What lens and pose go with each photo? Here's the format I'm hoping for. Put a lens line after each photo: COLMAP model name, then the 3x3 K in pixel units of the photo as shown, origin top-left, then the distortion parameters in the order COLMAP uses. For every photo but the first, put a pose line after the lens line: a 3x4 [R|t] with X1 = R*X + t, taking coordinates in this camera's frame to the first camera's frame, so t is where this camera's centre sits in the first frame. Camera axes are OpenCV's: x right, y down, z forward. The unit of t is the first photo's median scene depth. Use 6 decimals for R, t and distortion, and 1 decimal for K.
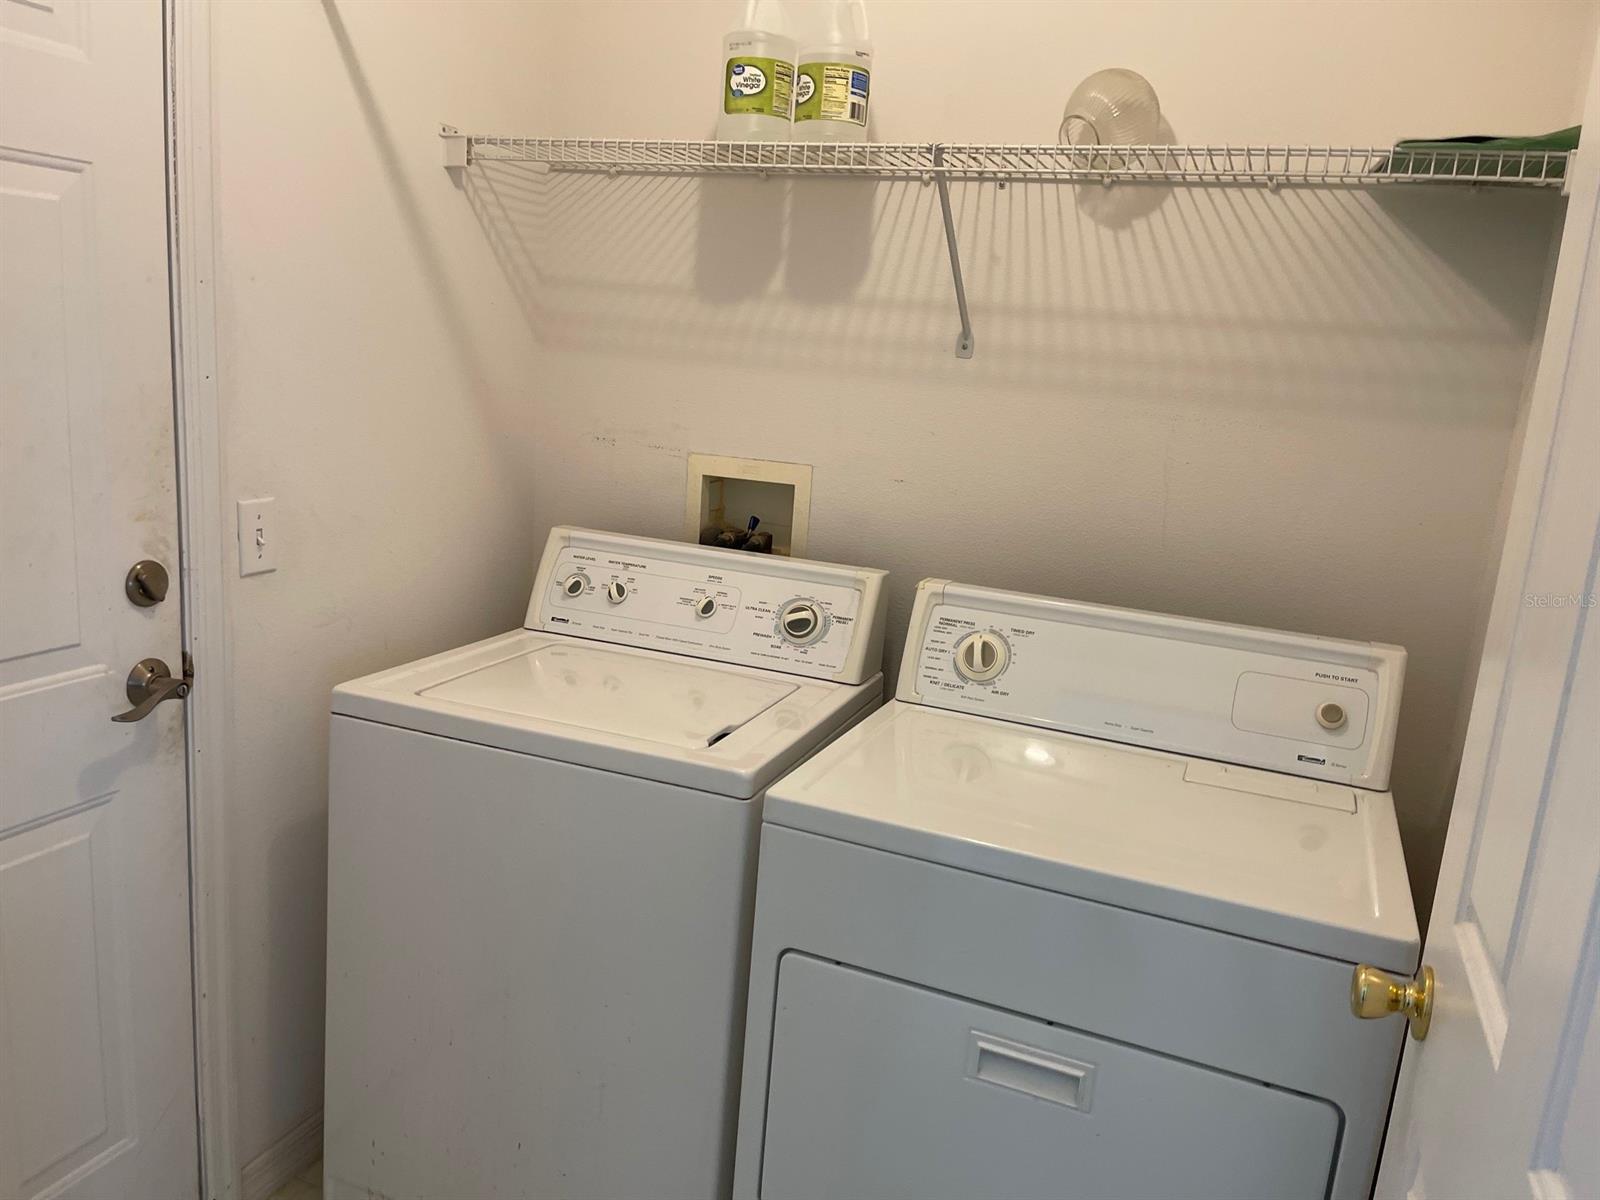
lens RADIAL K [[1208.2, 0, 794.3], [0, 1208.2, 597.6], [0, 0, 1]] dist [0.066163, -0.089195]
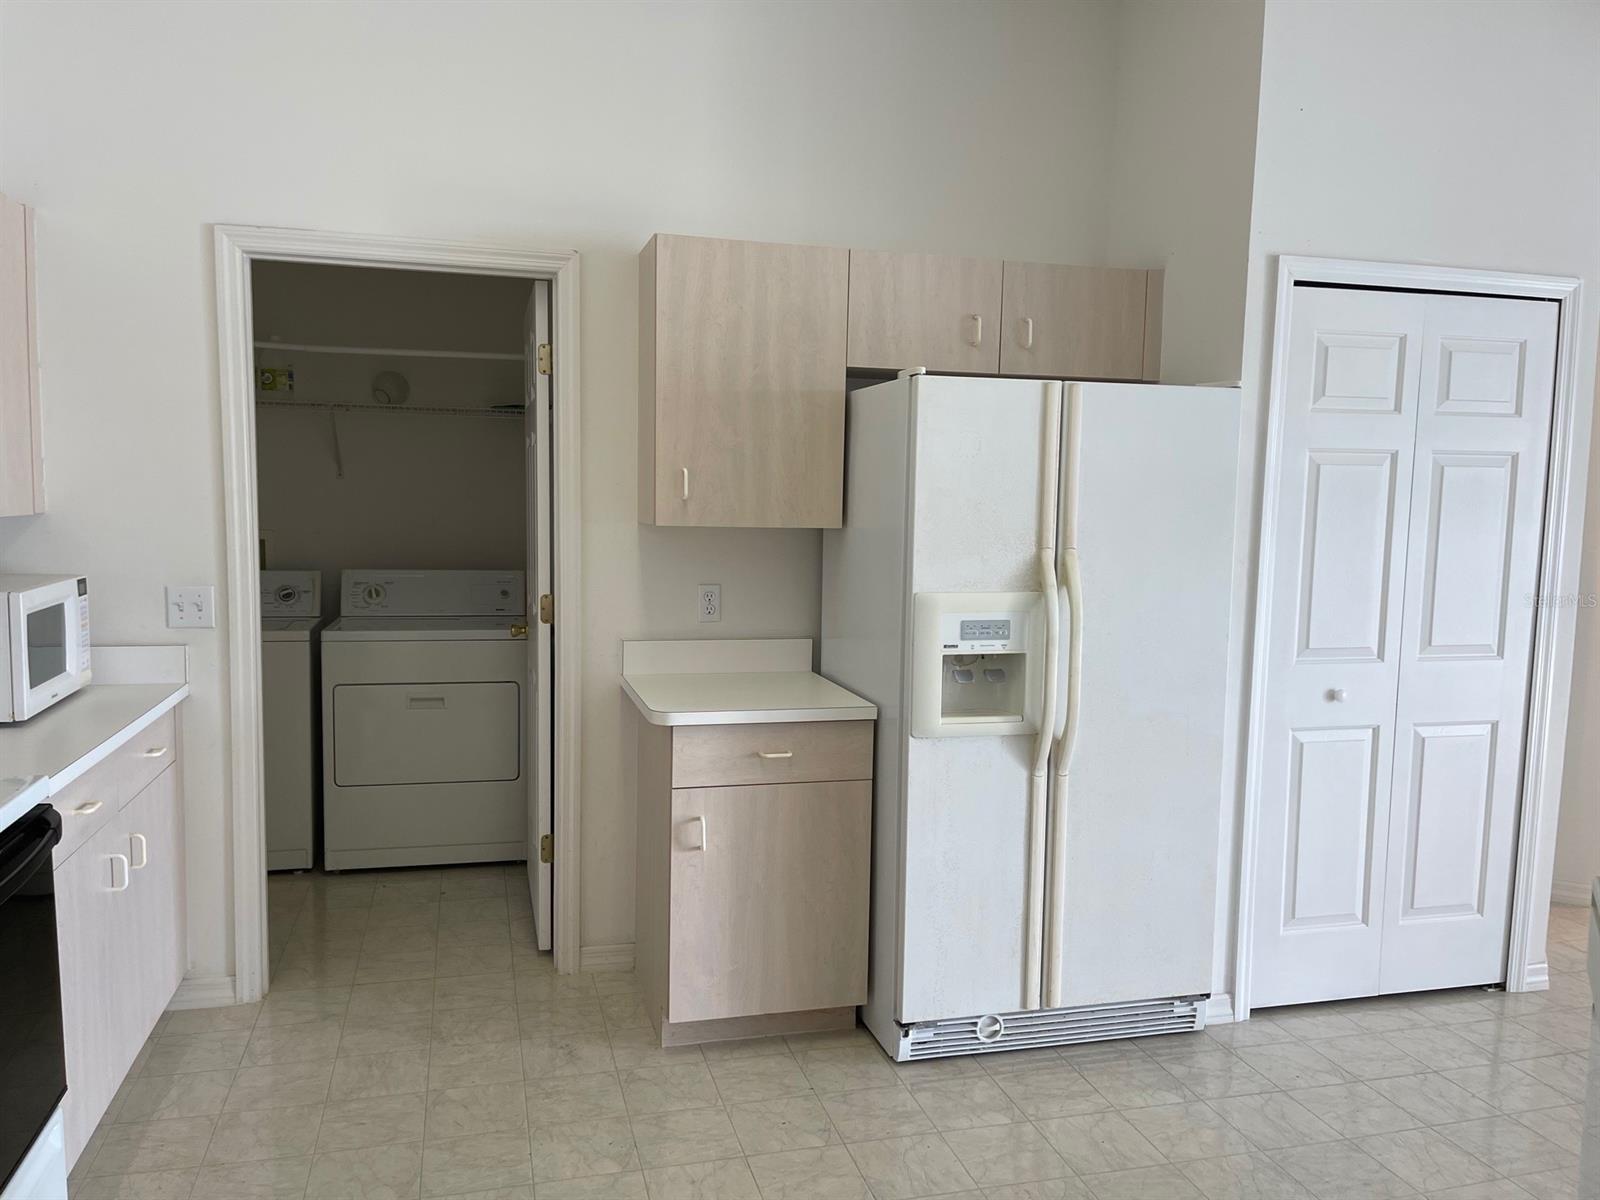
lens RADIAL K [[1208.2, 0, 793.2], [0, 1208.2, 611.1], [0, 0, 1]] dist [0.066163, -0.089195]
pose [[0.793326, -0.120578, 0.596736, -0.691765], [0.168514, 0.985384, -0.024920, 0.302002], [-0.585010, 0.120328, 0.802050, -1.597858]]
